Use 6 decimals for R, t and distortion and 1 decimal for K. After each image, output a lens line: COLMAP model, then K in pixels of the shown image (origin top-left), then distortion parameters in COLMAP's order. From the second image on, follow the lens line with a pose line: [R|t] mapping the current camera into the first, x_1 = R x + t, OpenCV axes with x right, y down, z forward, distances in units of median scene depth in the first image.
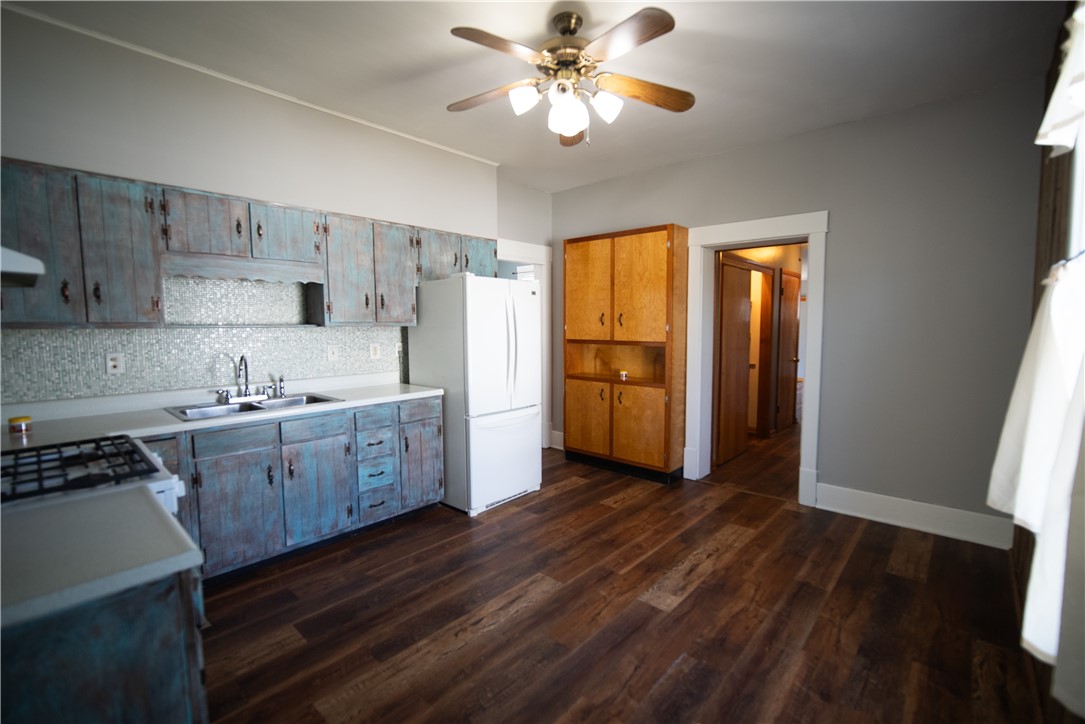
lens RADIAL K [[472.8, 0, 545.6], [0, 472.8, 361.5], [0, 0, 1]] dist [-0.011636, 0.000172]
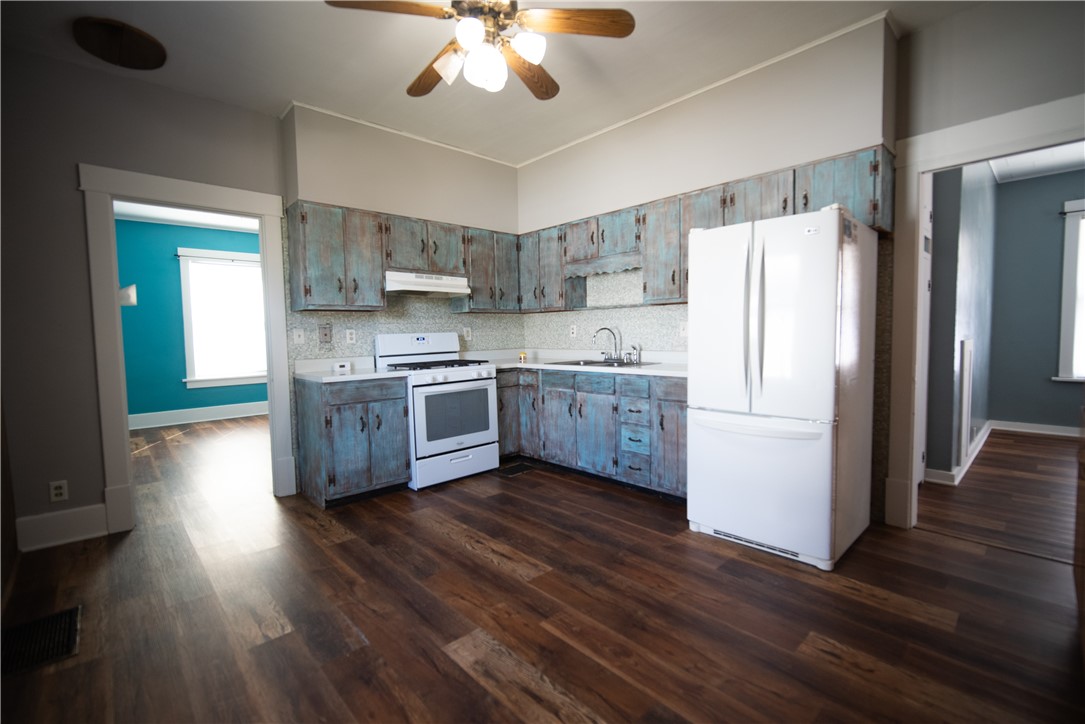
lens RADIAL K [[472.8, 0, 545.4], [0, 472.8, 361.6], [0, 0, 1]] dist [-0.011636, 0.000172]
pose [[-0.075611, 0.069847, -0.994688, 0.800484], [-0.059616, 0.995443, 0.074432, -0.007721], [0.995354, 0.064927, -0.071103, 0.964286]]
